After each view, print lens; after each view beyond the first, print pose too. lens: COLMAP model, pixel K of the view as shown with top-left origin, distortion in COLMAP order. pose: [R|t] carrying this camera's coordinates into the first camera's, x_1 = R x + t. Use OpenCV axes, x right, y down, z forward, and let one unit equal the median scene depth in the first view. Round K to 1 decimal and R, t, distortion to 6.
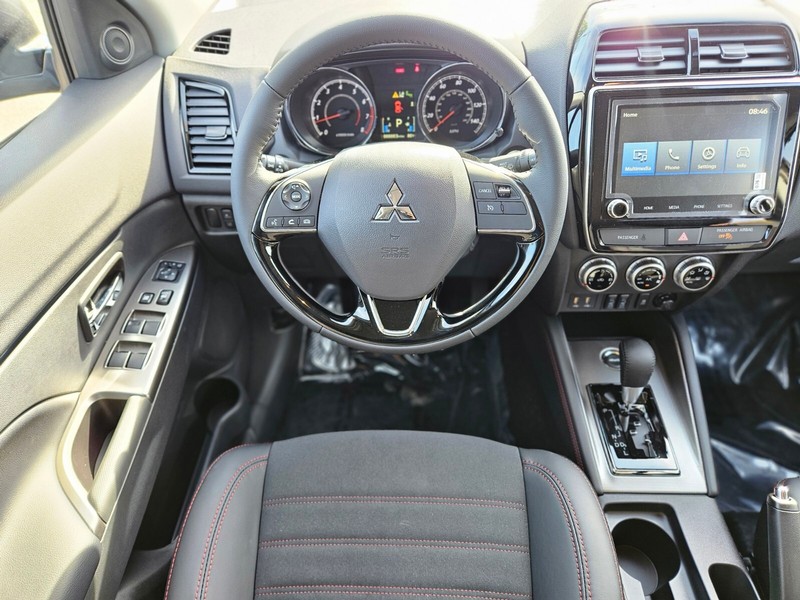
lens RADIAL K [[537.6, 0, 390.9], [0, 537.6, 304.0], [0, 0, 1]] dist [0.078648, -0.077728]
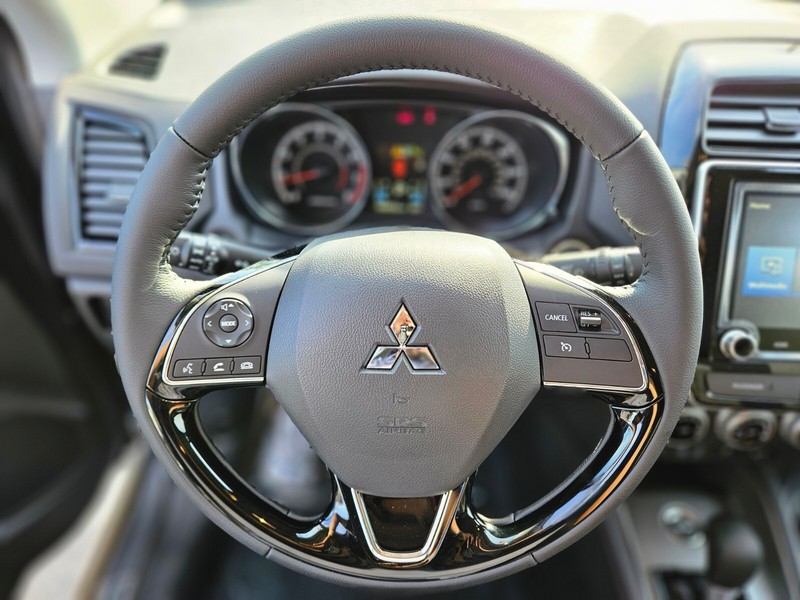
lens RADIAL K [[532.7, 0, 388.7], [0, 532.7, 311.6], [0, 0, 1]] dist [0.015474, -0.000779]
pose [[0.997151, 0.045263, 0.060344, -0.041941], [-0.040844, 0.996528, -0.072557, -0.149450], [-0.063419, 0.069886, 0.995537, 0.382738]]
